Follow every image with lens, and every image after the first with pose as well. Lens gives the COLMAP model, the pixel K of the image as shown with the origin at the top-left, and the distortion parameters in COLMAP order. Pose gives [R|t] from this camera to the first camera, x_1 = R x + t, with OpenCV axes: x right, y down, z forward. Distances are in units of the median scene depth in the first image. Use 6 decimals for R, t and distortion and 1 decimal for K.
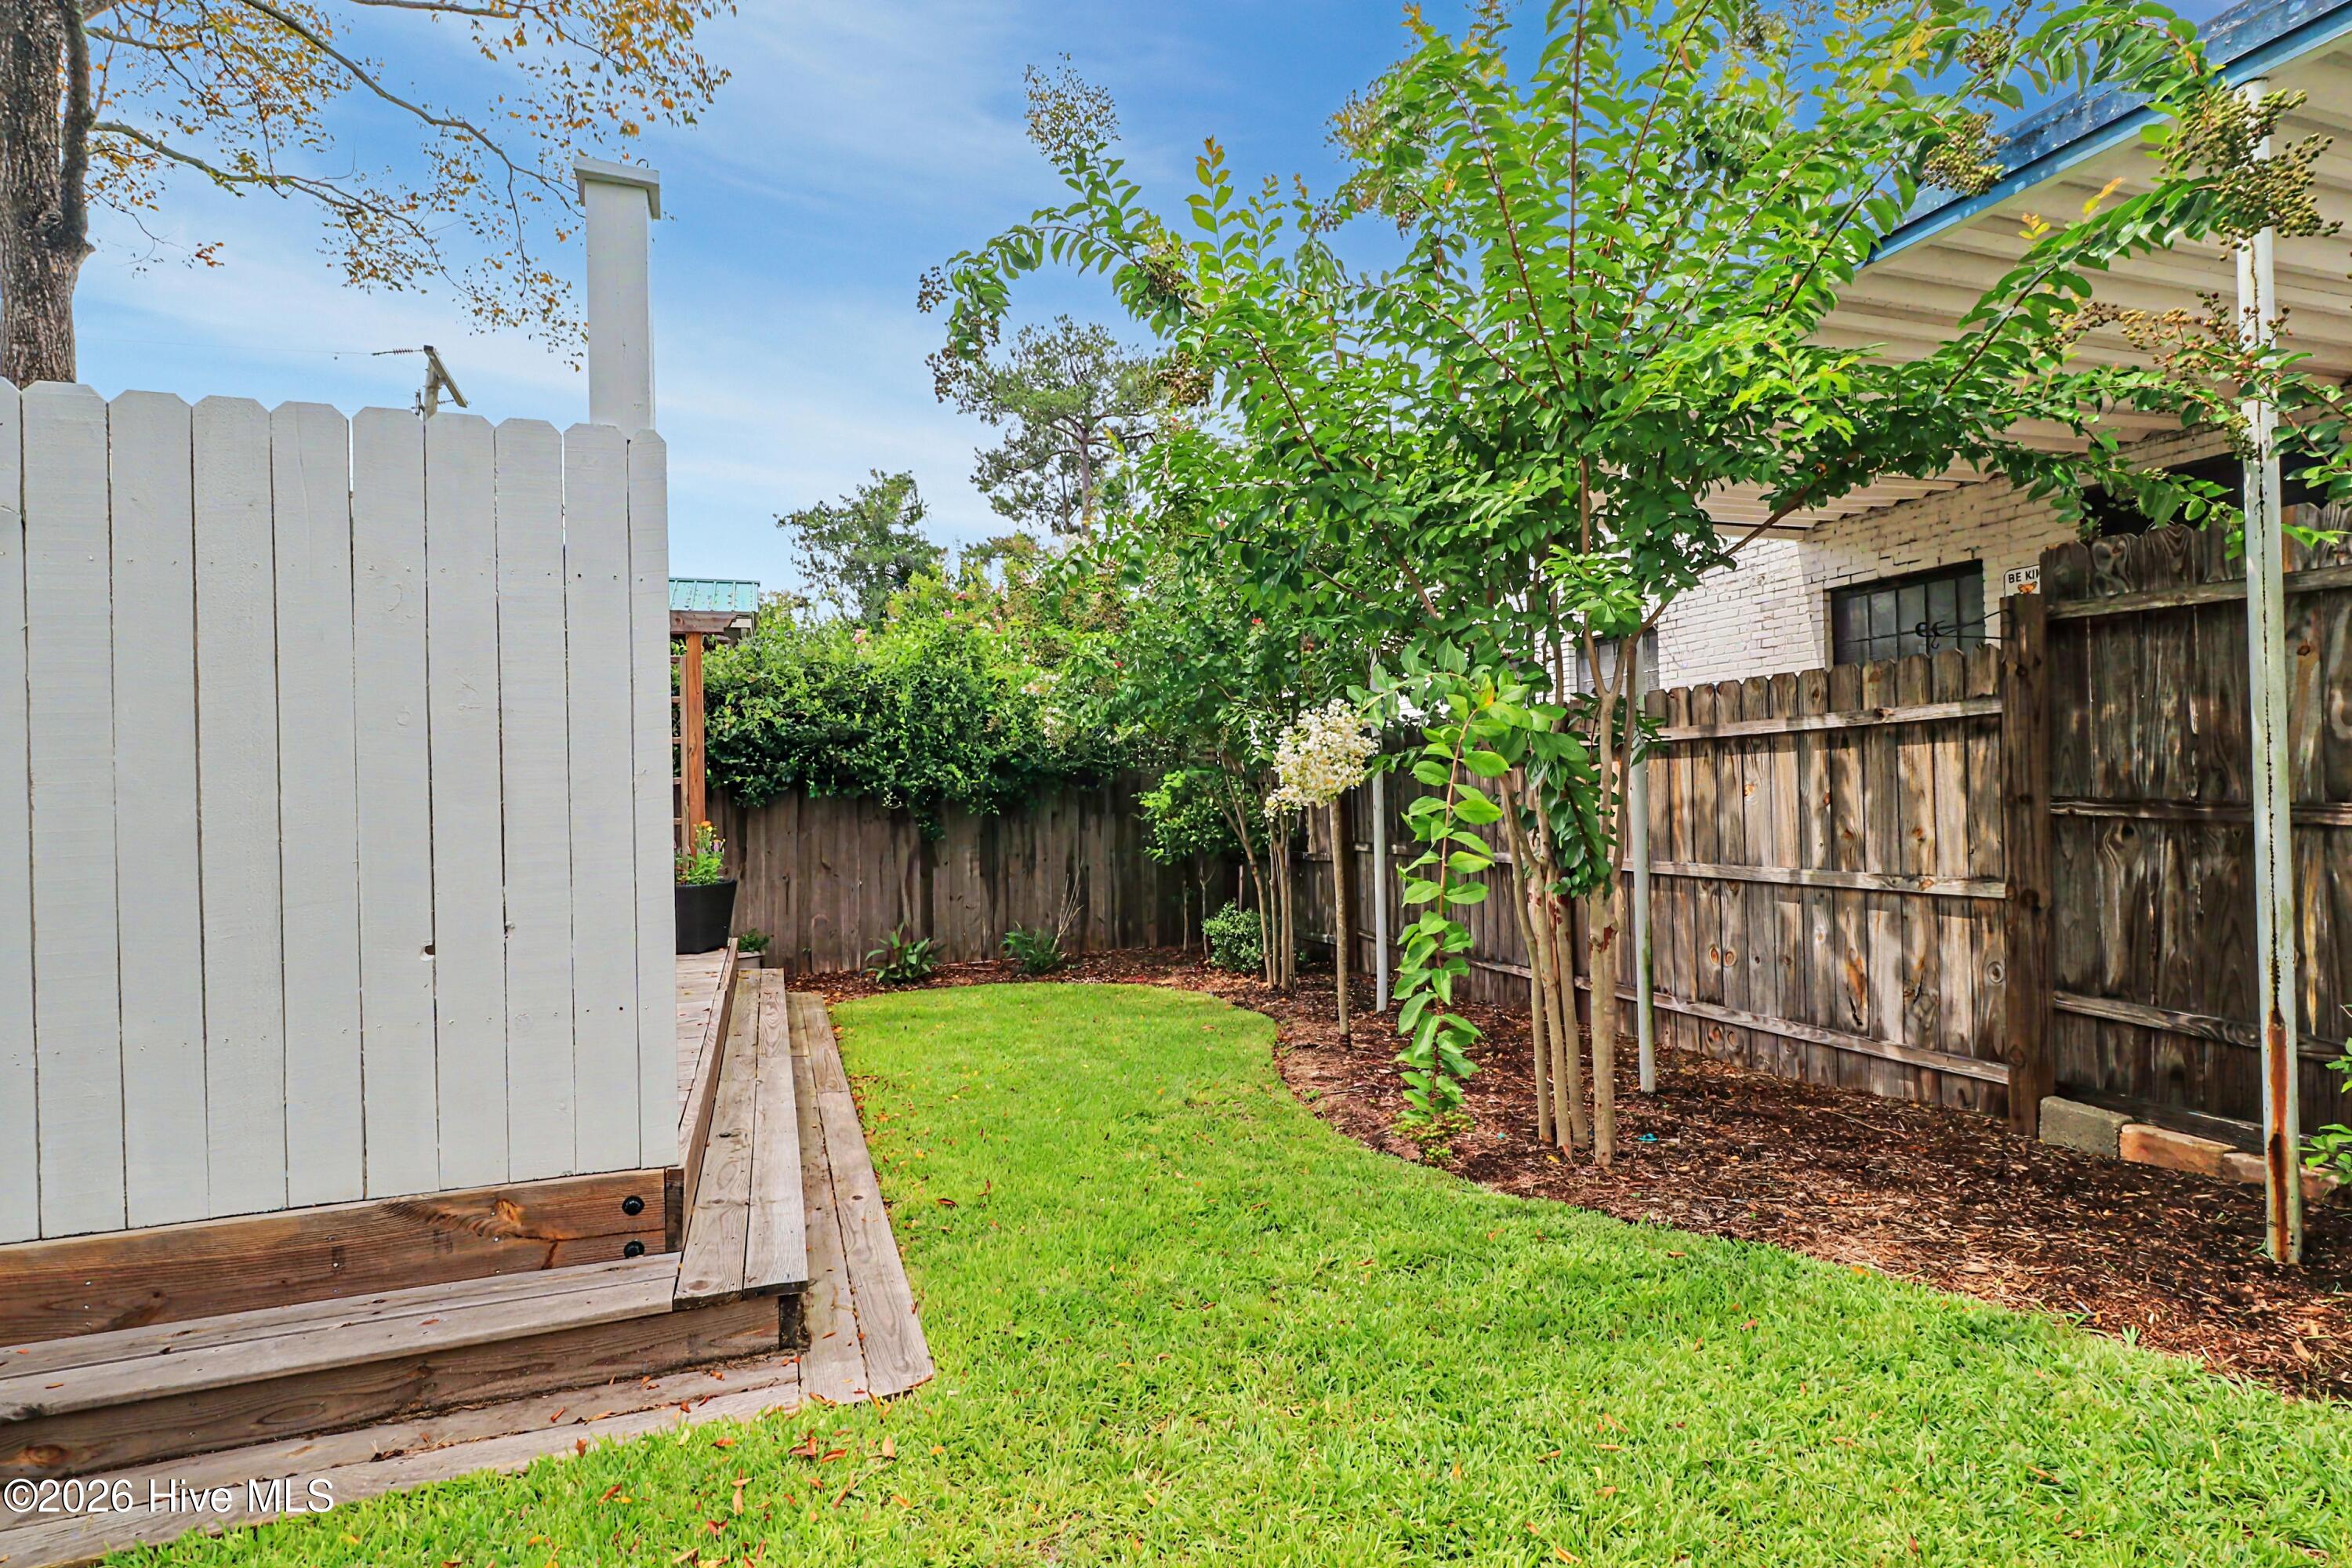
lens RADIAL K [[1125.2, 0, 1172.6], [0, 1125.2, 793.4], [0, 0, 1]] dist [0.001586, 0.000193]
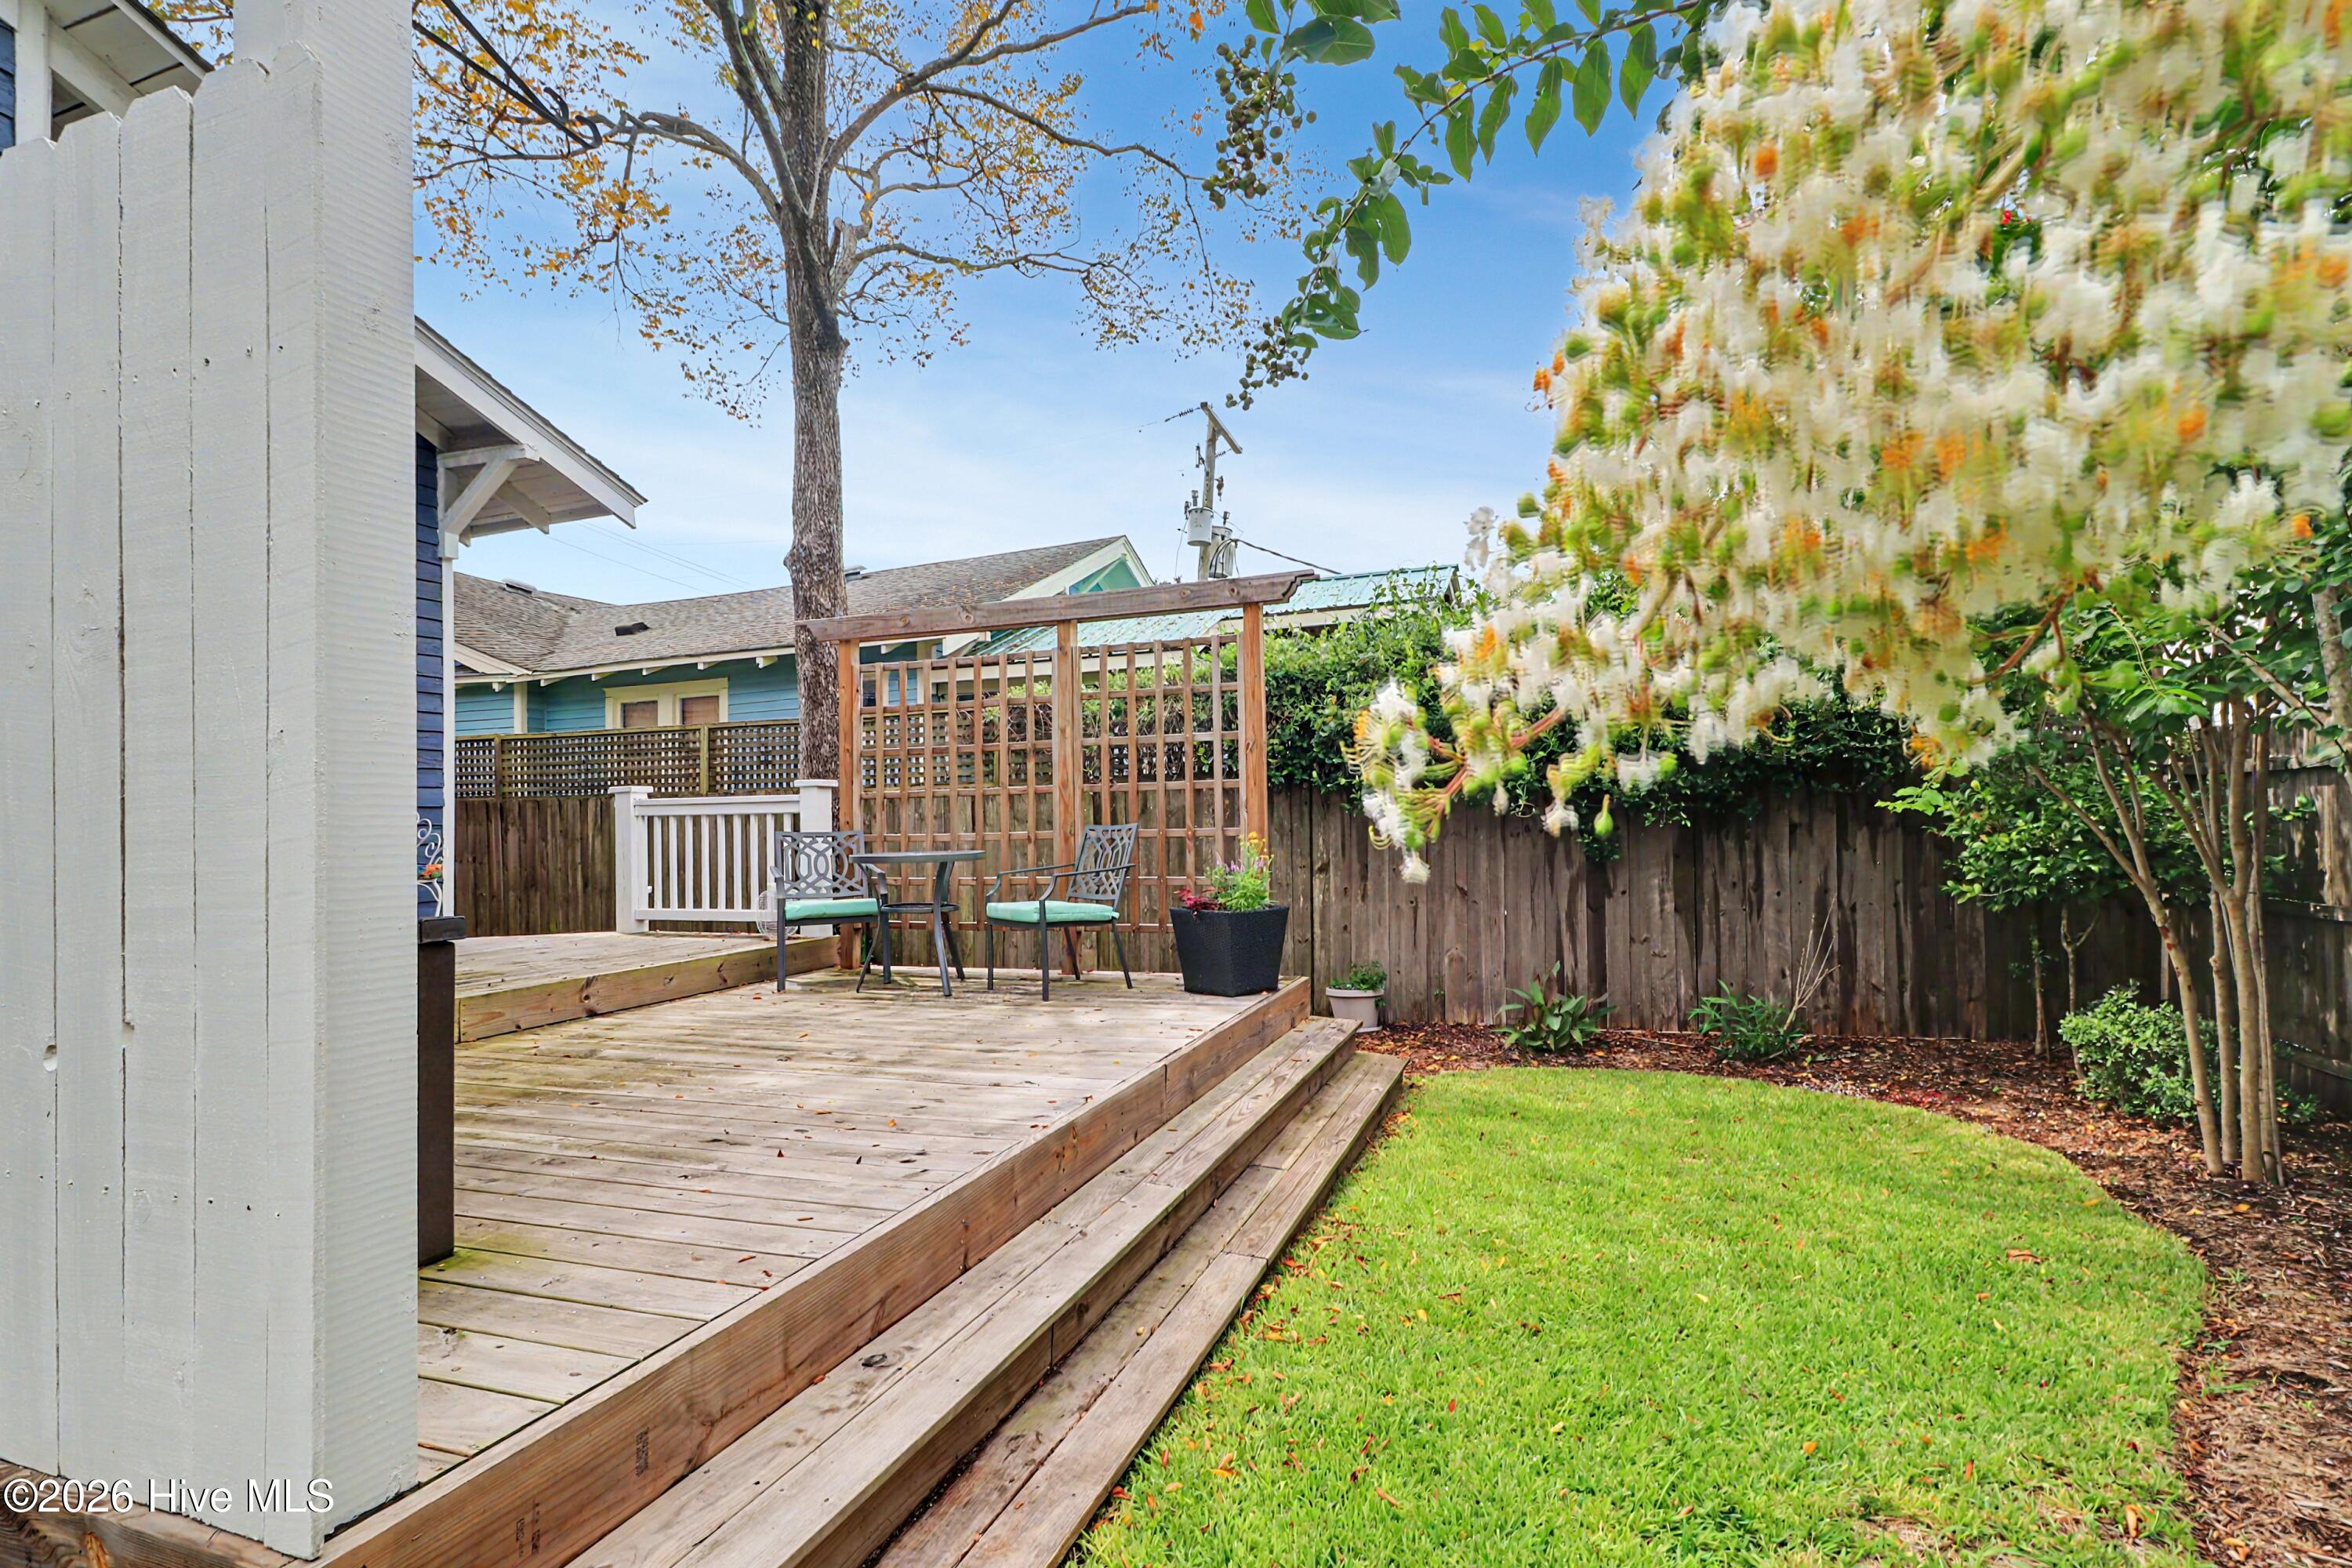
lens RADIAL K [[1125.2, 0, 1173.5], [0, 1125.2, 794.8], [0, 0, 1]] dist [0.001586, 0.000193]
pose [[0.771049, -0.011471, -0.636673, 0.046292], [0.005733, 0.999922, -0.011072, 0.005358], [0.636750, 0.004887, 0.771055, 0.278507]]
